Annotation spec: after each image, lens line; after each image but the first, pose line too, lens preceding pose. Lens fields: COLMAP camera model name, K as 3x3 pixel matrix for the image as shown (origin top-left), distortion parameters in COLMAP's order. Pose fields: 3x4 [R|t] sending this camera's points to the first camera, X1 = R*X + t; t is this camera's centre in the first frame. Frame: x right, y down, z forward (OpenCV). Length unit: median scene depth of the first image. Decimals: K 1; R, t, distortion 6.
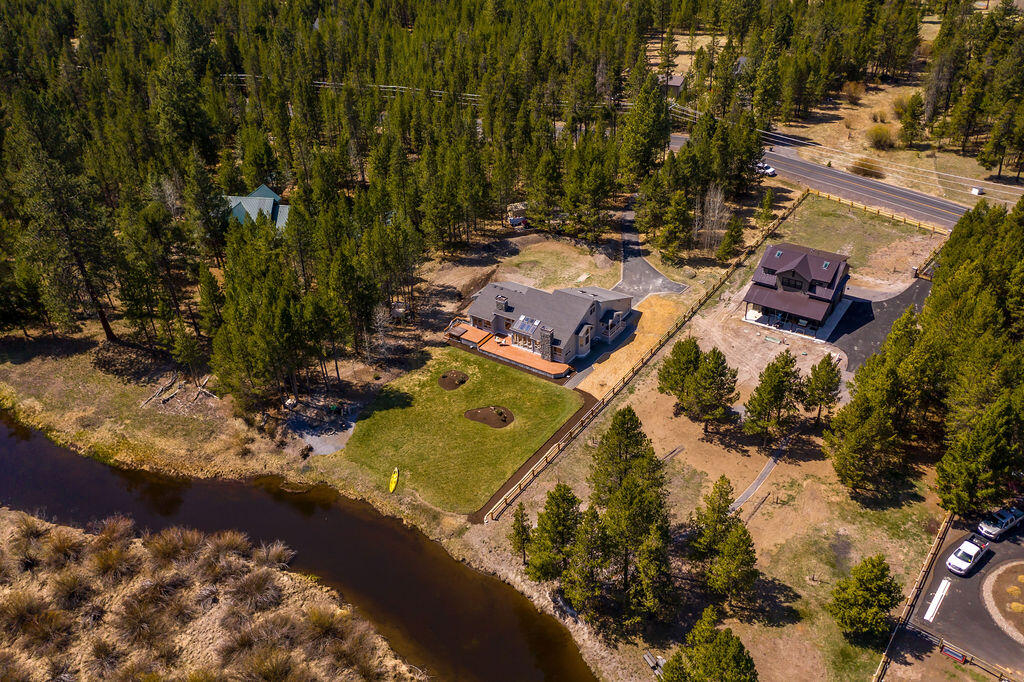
lens RADIAL K [[810.2, 0, 512.0], [0, 810.2, 341.0], [0, 0, 1]] dist [-0.001714, -0.003999]
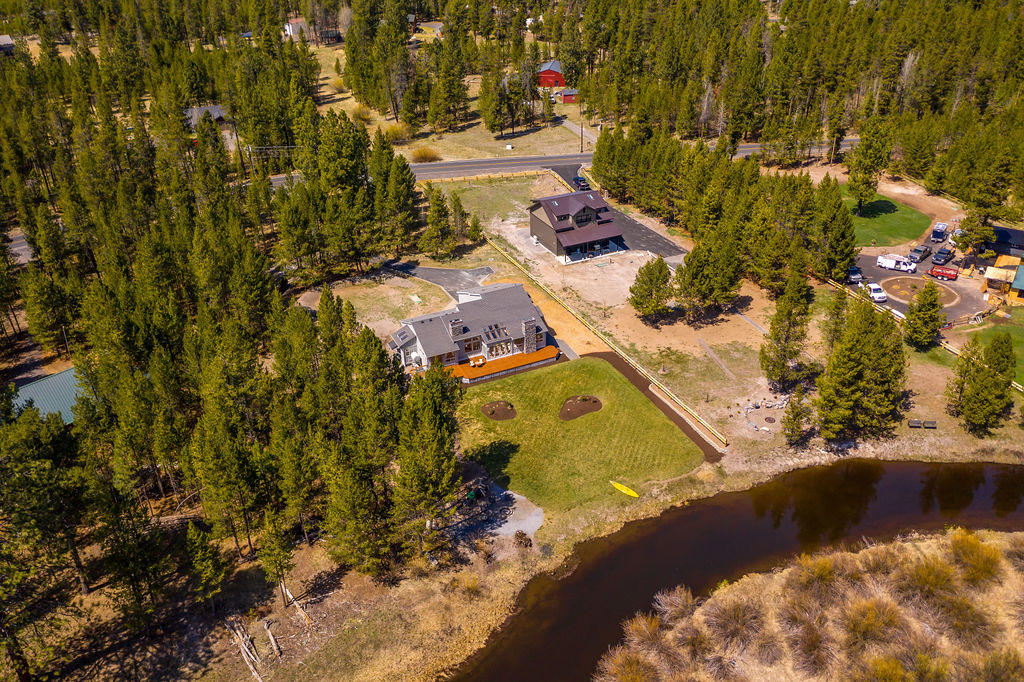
lens RADIAL K [[810.2, 0, 512.0], [0, 810.2, 341.0], [0, 0, 1]] dist [-0.001714, -0.003999]
pose [[0.506084, -0.401316, 0.763429, -0.773536], [0.467250, 0.871578, 0.148423, -0.157810], [-0.724952, 0.281598, 0.628607, 0.422008]]
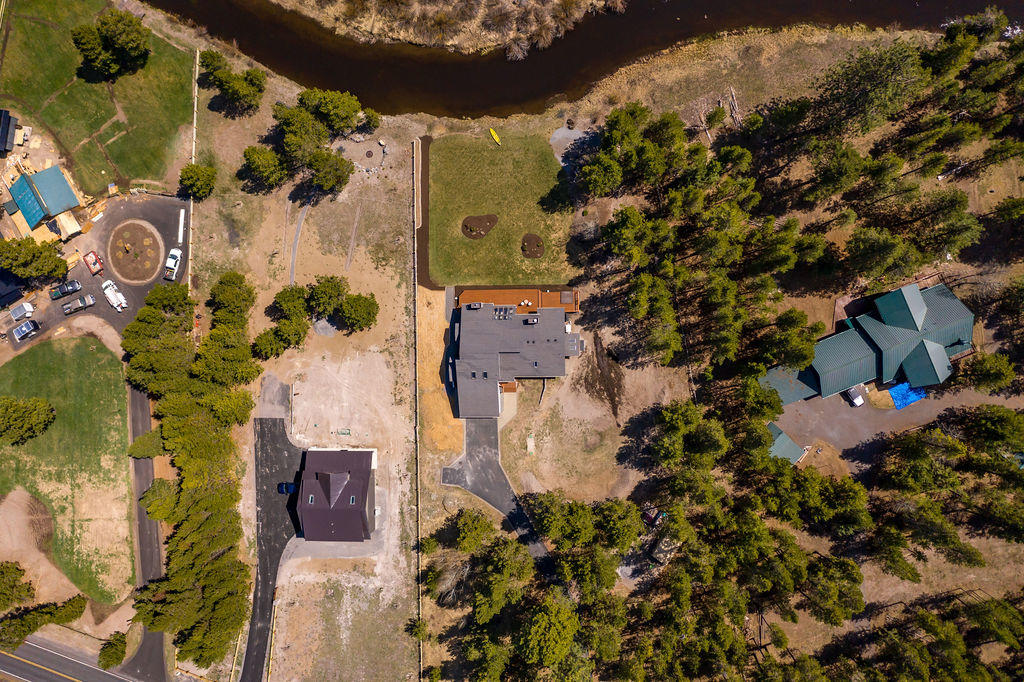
lens RADIAL K [[810.2, 0, 512.0], [0, 810.2, 341.0], [0, 0, 1]] dist [-0.001714, -0.003999]
pose [[-0.807458, 0.577993, 0.118048, -0.117866], [-0.207195, -0.465220, 0.860605, -1.155153], [0.552342, 0.670443, 0.495403, 0.490382]]
